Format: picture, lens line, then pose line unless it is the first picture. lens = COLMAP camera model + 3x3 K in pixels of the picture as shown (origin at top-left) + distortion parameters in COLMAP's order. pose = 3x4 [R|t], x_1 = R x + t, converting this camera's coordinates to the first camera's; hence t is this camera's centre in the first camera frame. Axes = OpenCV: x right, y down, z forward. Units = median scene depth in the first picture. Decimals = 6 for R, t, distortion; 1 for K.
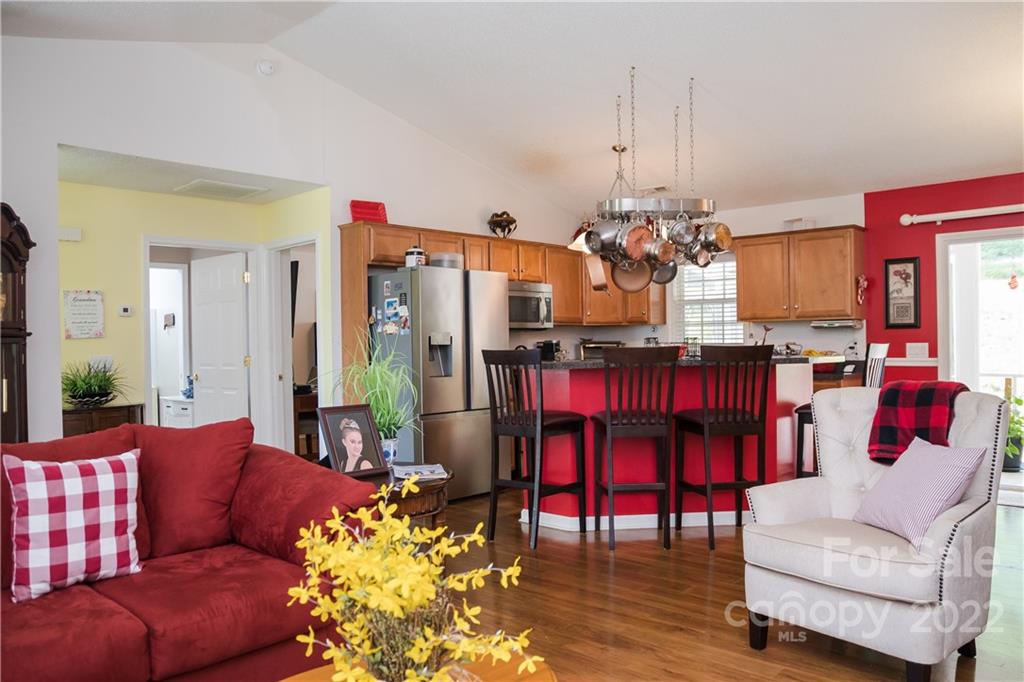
lens RADIAL K [[767.8, 0, 514.9], [0, 767.8, 353.9], [0, 0, 1]] dist [-0.142257, 0.142110]
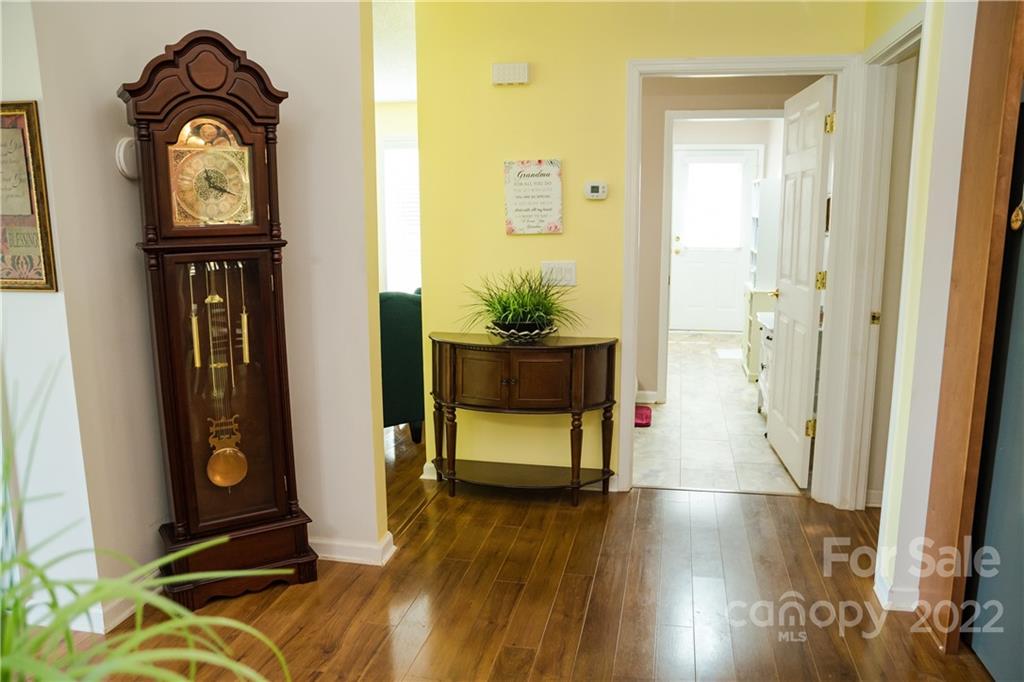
lens RADIAL K [[767.8, 0, 514.9], [0, 767.8, 353.9], [0, 0, 1]] dist [-0.142257, 0.142110]
pose [[0.514255, 0.172368, -0.840137, -0.001153], [-0.017481, 0.981498, 0.190670, -0.031252], [0.857459, -0.083367, 0.507754, 0.433669]]
